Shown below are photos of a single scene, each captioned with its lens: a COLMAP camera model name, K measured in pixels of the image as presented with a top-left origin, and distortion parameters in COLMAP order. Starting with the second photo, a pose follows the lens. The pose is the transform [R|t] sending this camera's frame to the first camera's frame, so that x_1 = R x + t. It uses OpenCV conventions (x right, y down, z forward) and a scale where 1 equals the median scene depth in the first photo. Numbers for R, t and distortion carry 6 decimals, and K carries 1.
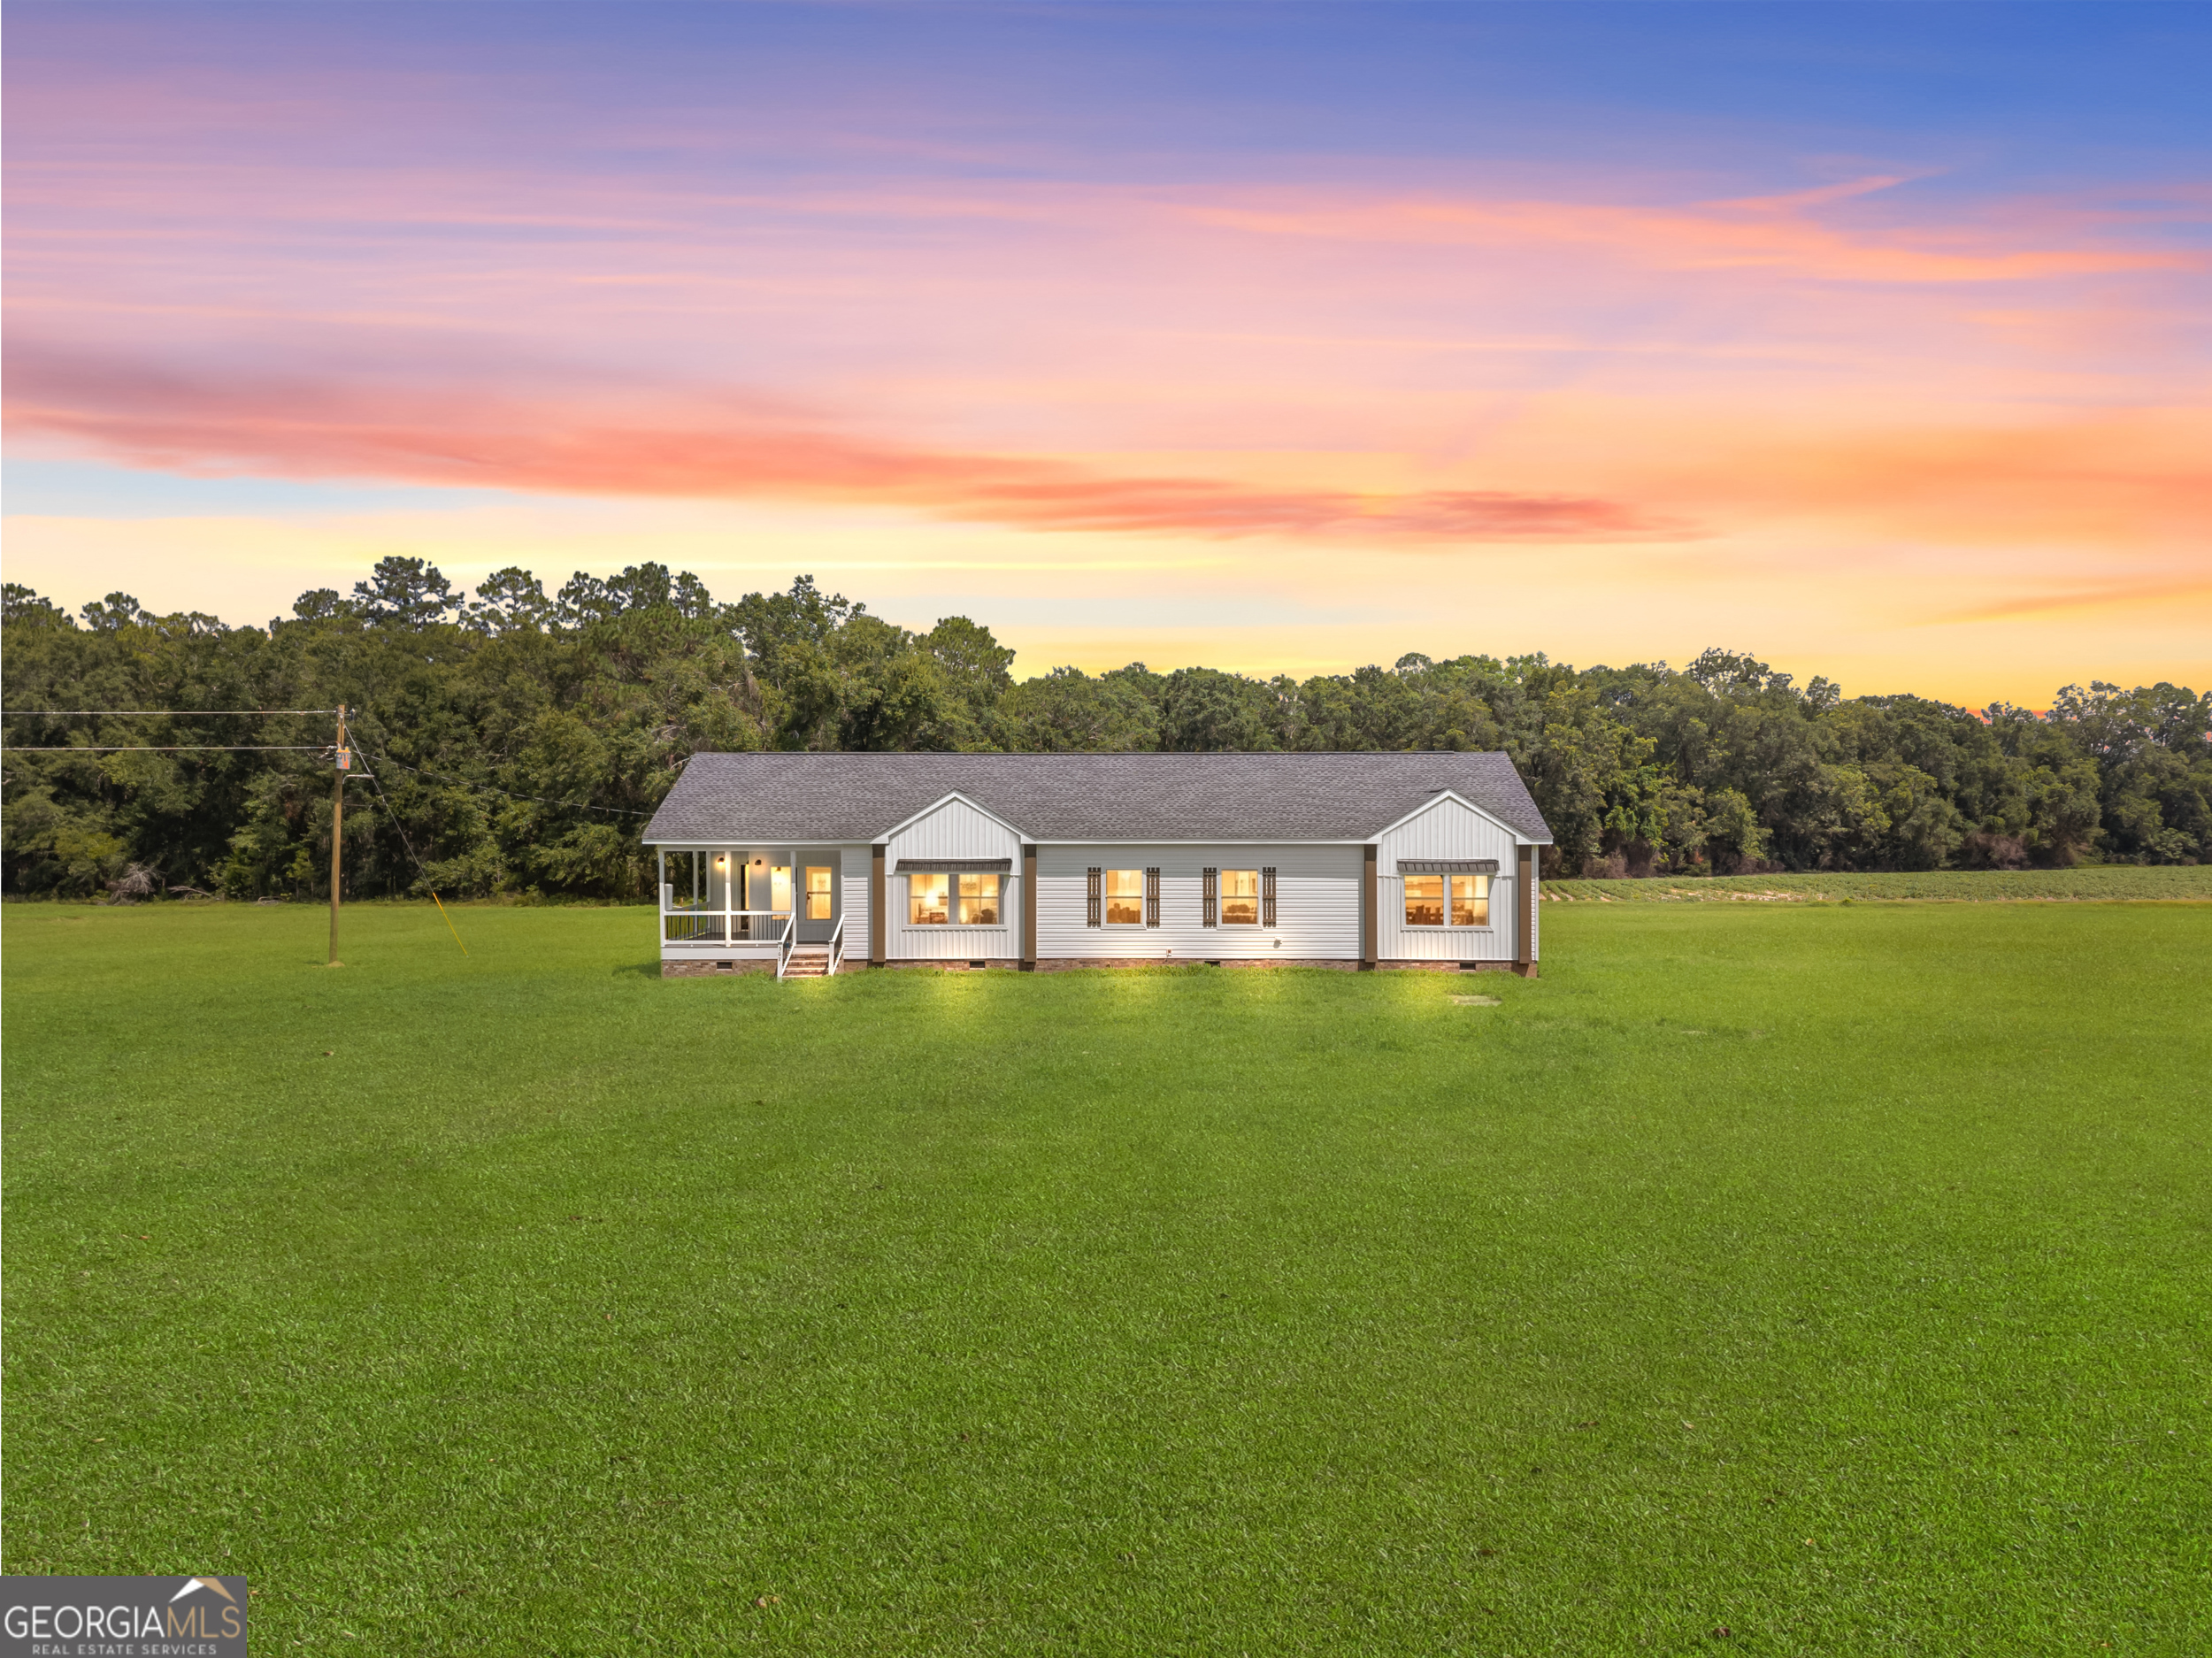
lens RADIAL K [[1547.7, 0, 1106.2], [0, 1547.7, 882.9], [0, 0, 1]] dist [0.052227, 0.006105]
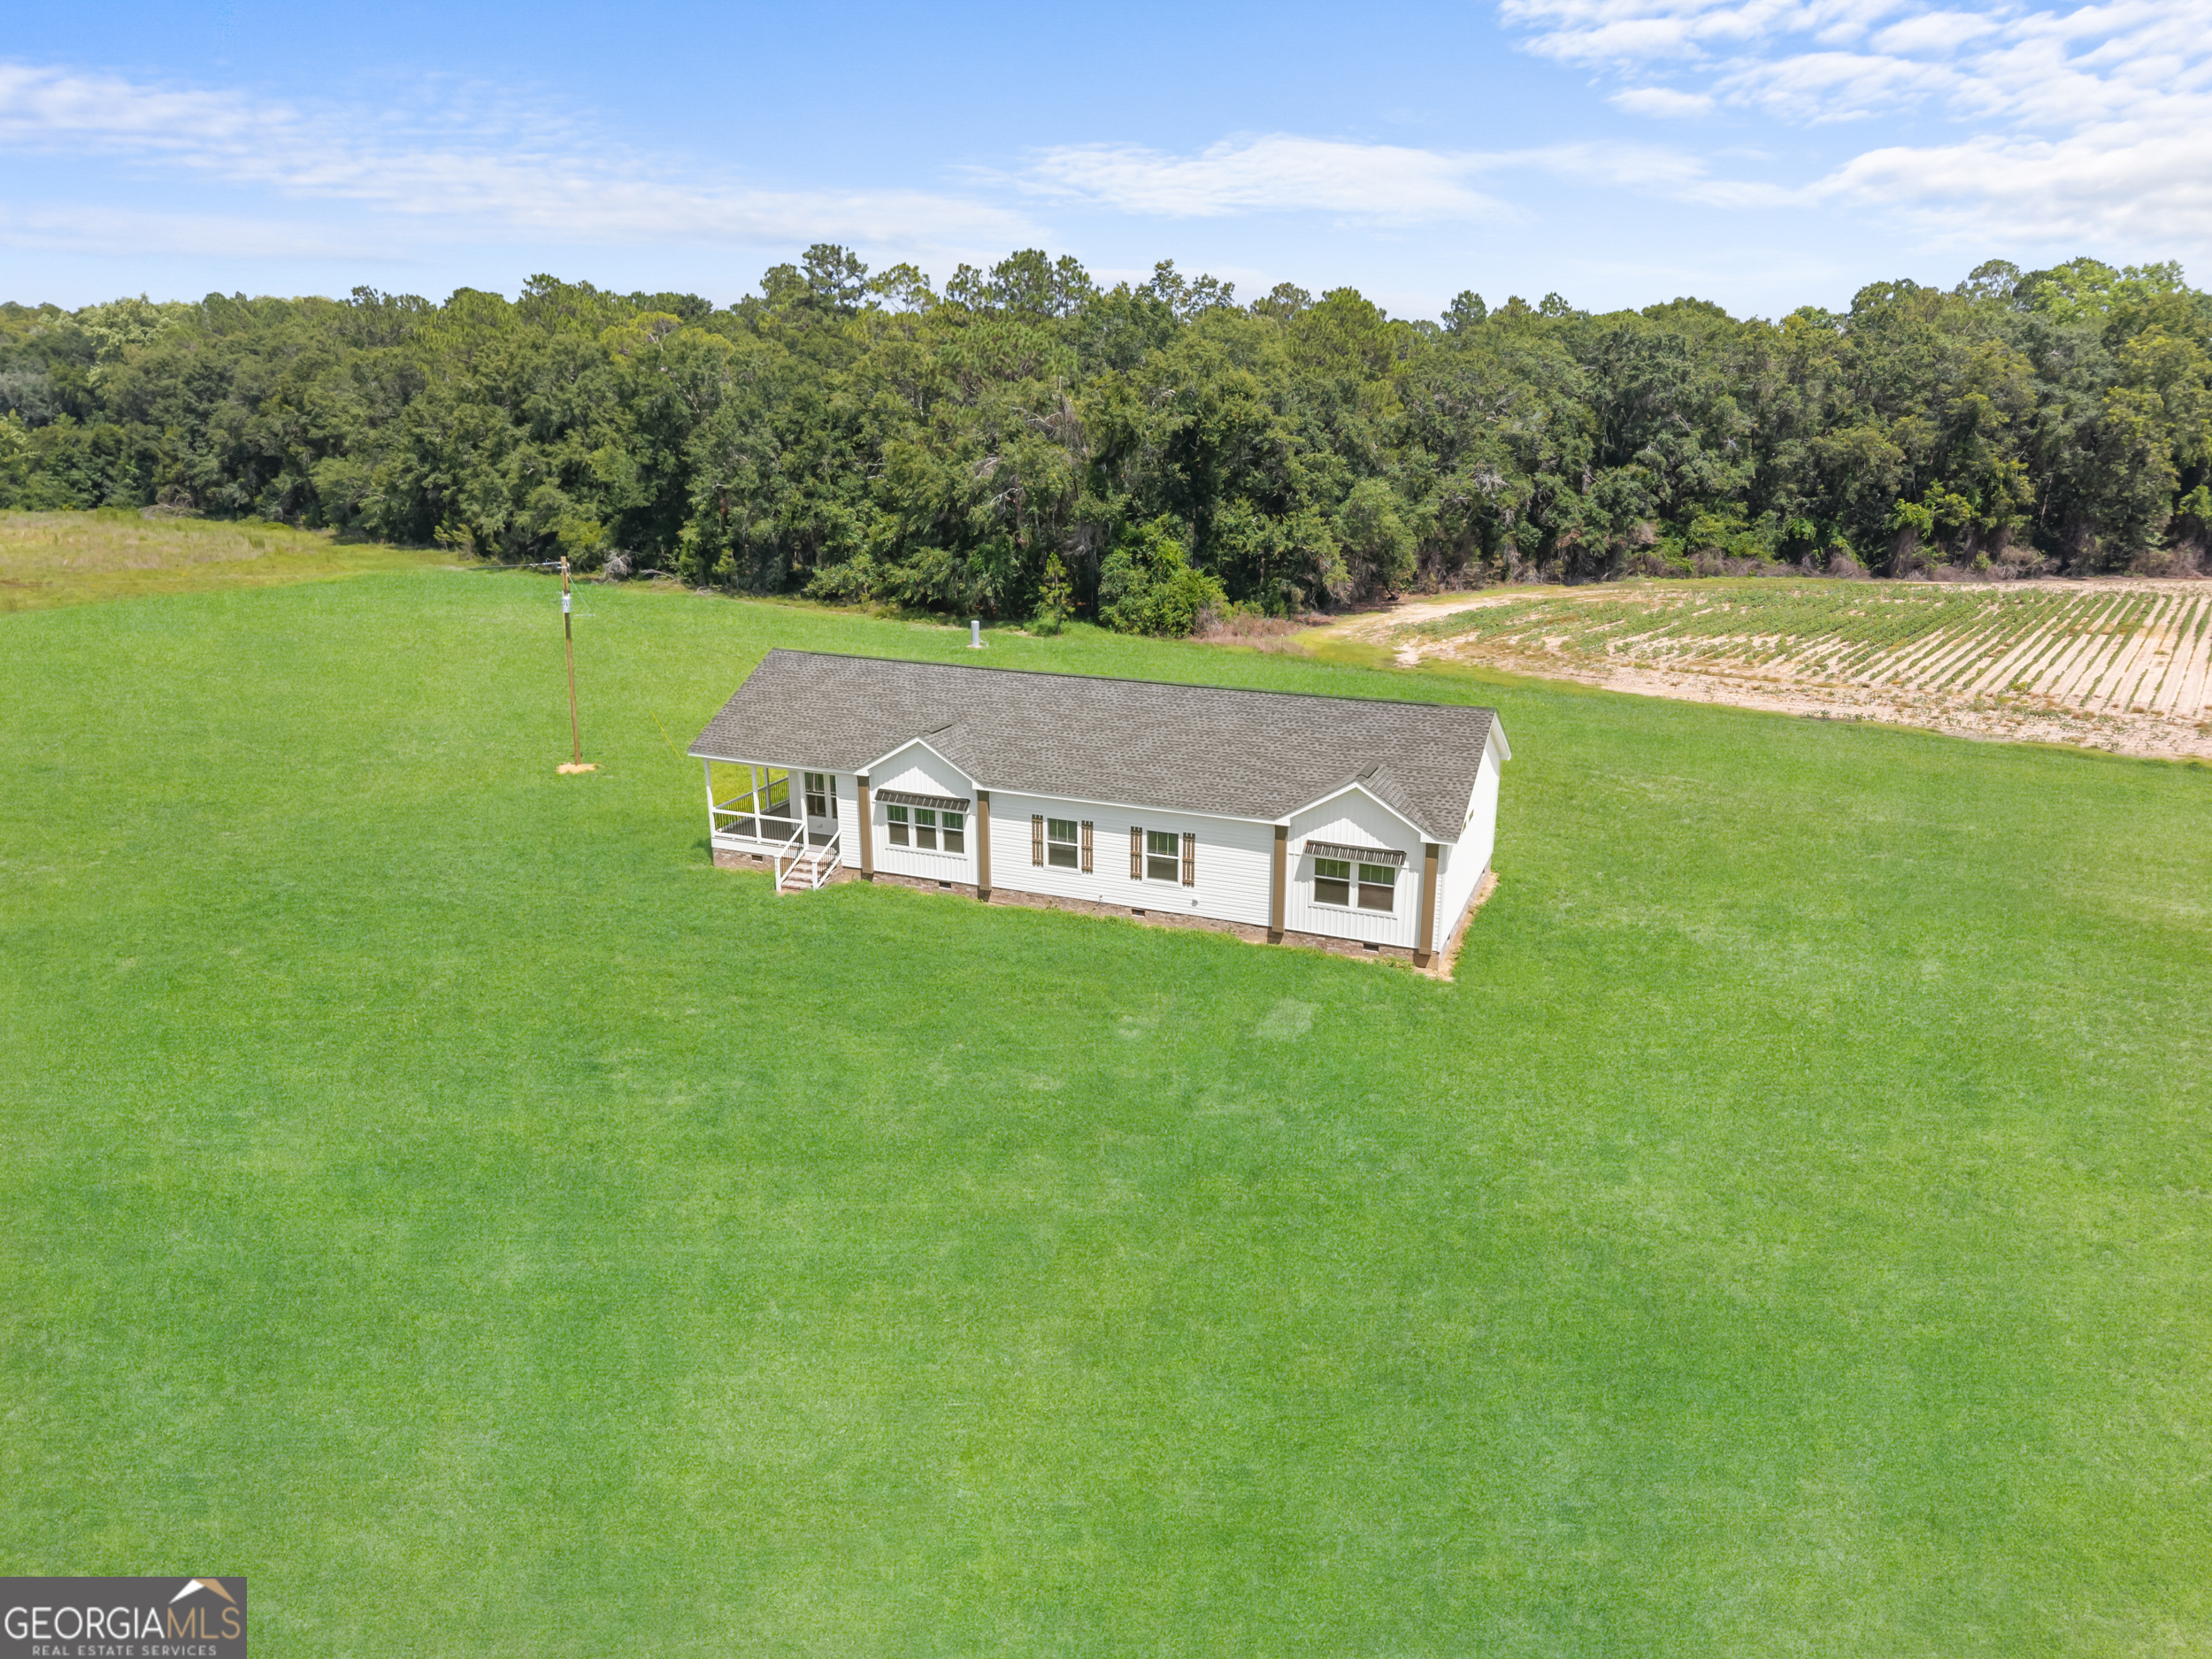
lens RADIAL K [[1554.7, 0, 1106.0], [0, 1554.7, 829.5], [0, 0, 1]] dist [0.225160, -0.355456]
pose [[0.922769, 0.114804, -0.367856, 0.199556], [-0.016270, 0.965347, 0.260461, -0.129551], [0.385011, -0.234361, 0.892660, 0.018005]]
